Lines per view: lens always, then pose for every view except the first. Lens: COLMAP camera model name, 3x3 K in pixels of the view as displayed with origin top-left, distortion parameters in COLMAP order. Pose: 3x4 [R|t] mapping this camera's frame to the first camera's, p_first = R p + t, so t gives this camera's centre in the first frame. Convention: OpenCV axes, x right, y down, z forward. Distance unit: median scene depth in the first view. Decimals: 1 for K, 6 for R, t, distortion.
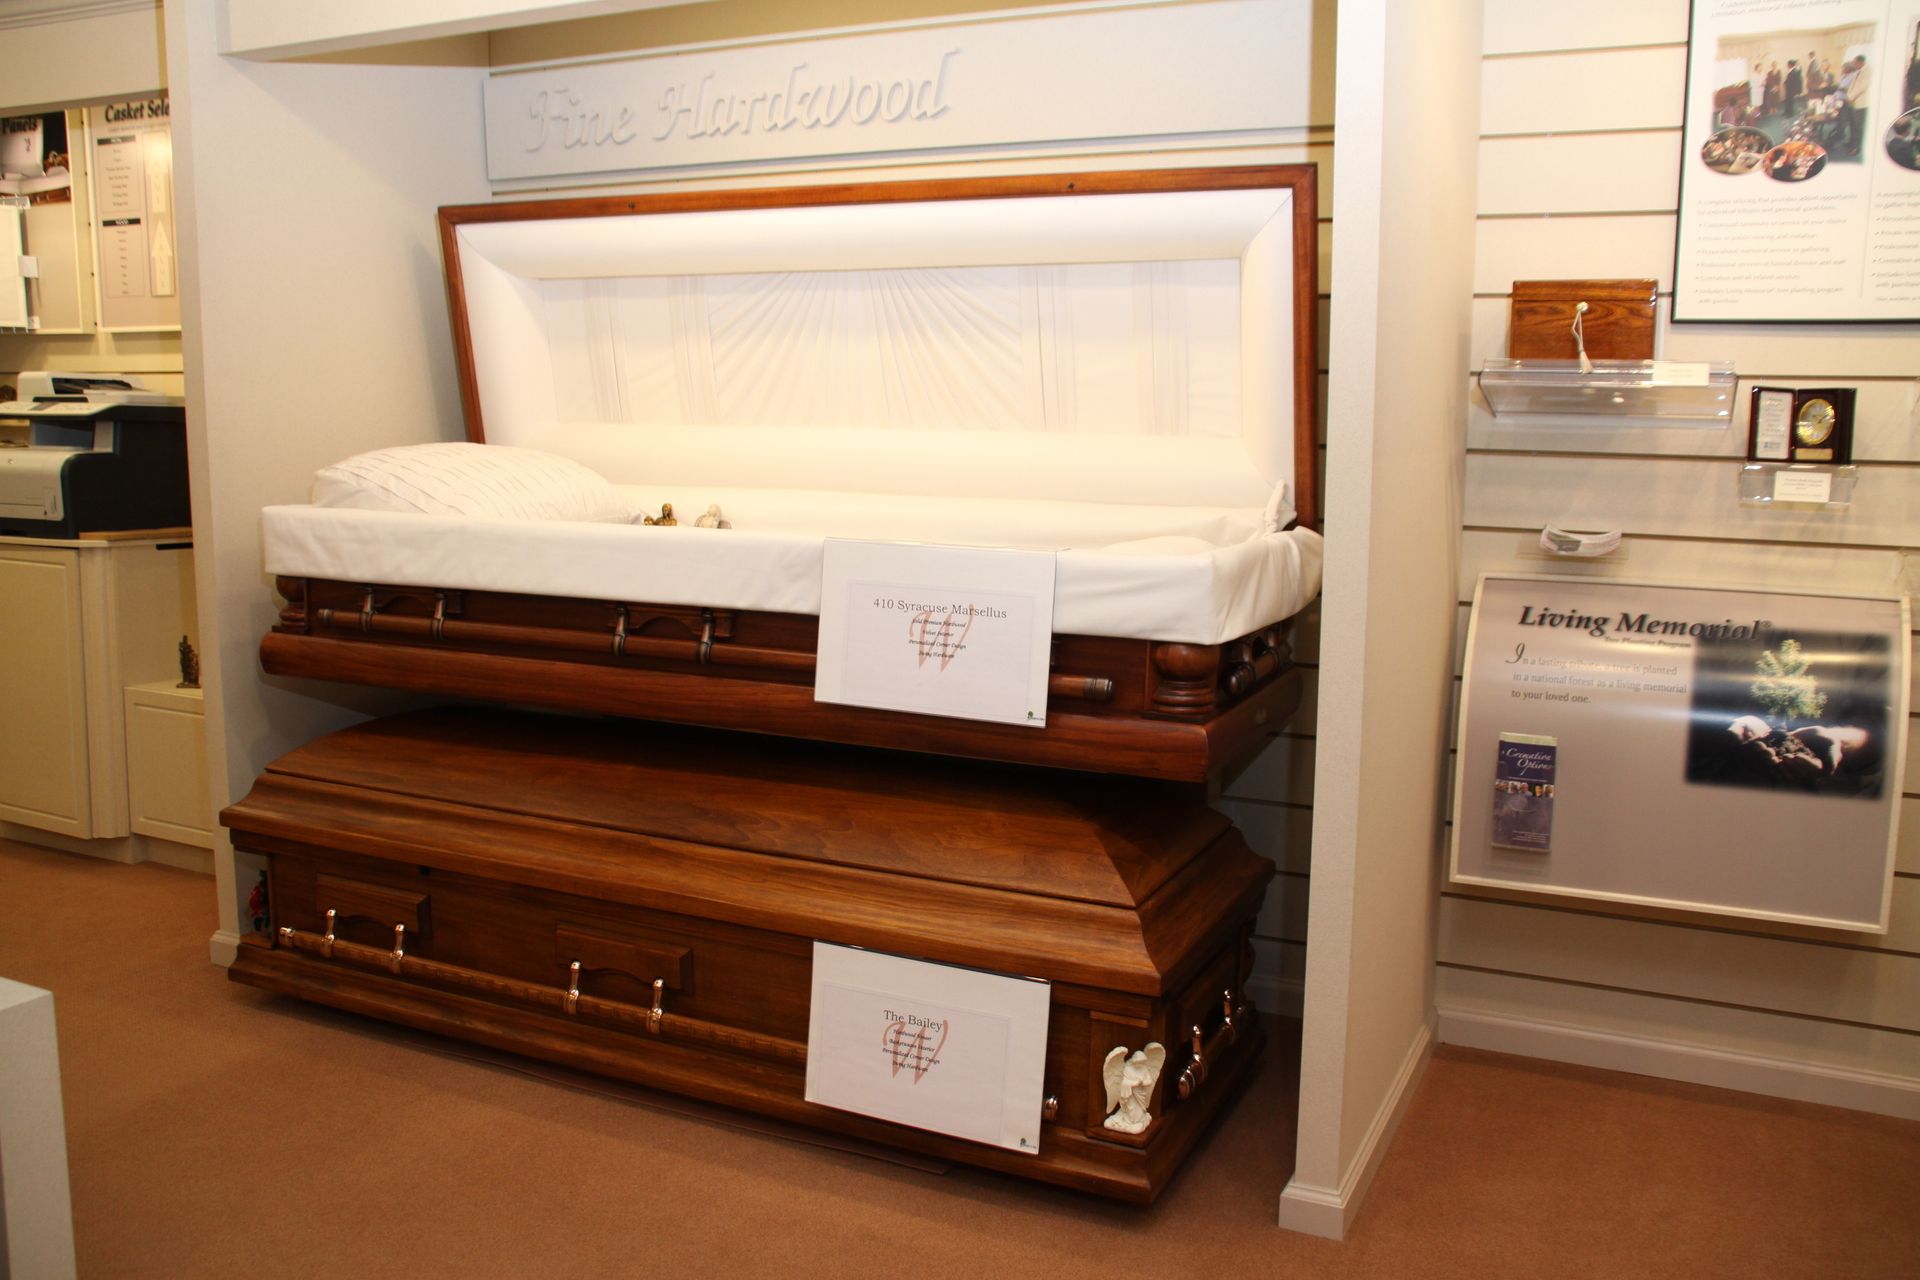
lens RADIAL K [[1633.5, 0, 960.0], [0, 1633.5, 640.0], [0, 0, 1]] dist [-0.128316, 0.161047]
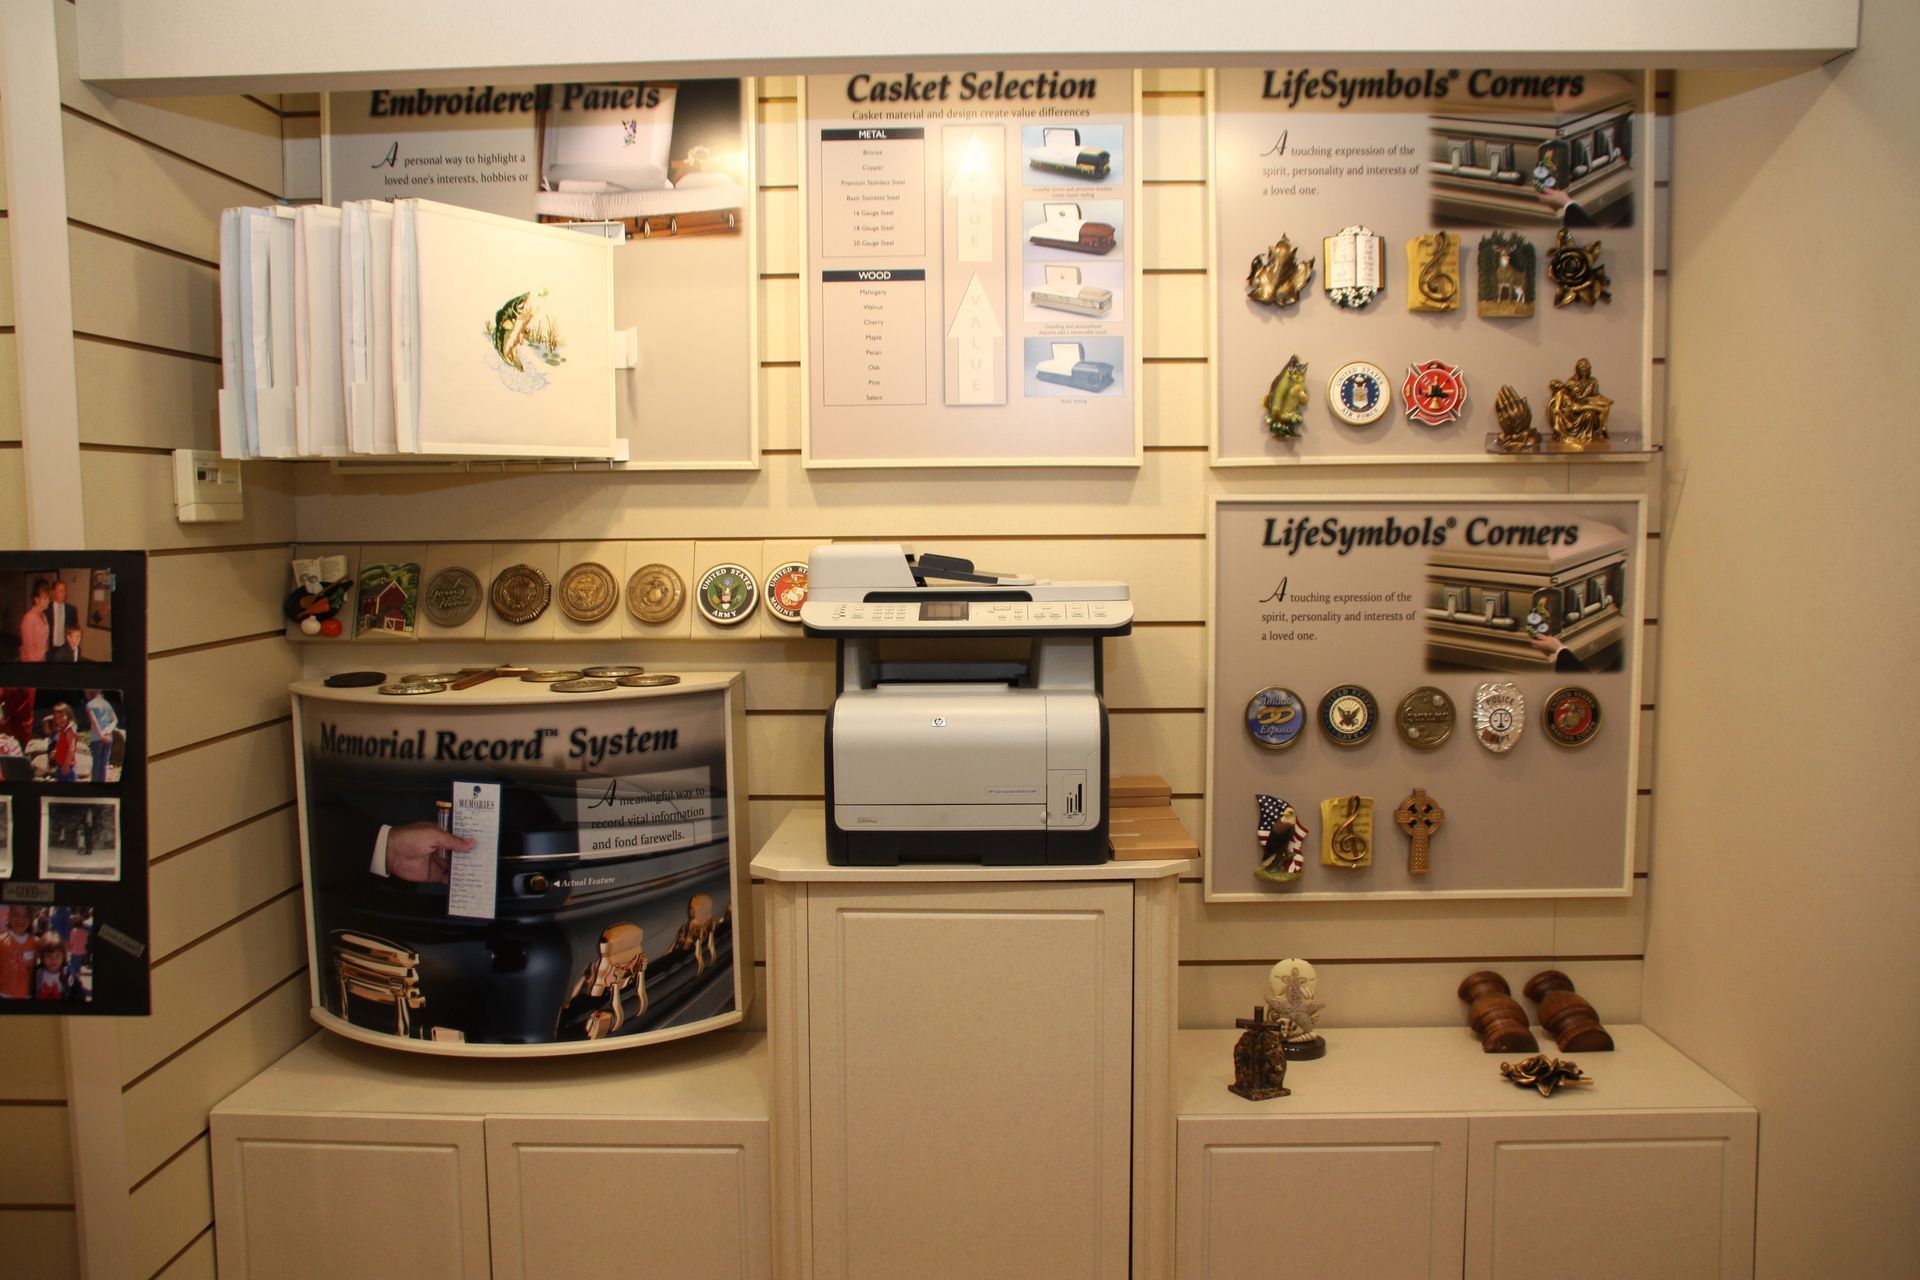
lens RADIAL K [[1633.5, 0, 960.0], [0, 1633.5, 640.0], [0, 0, 1]] dist [-0.128316, 0.161047]
pose [[0.907291, -0.049375, 0.417595, -0.746081], [0.076789, 0.995838, -0.049091, -0.103333], [-0.413434, 0.076607, 0.907306, 0.476396]]
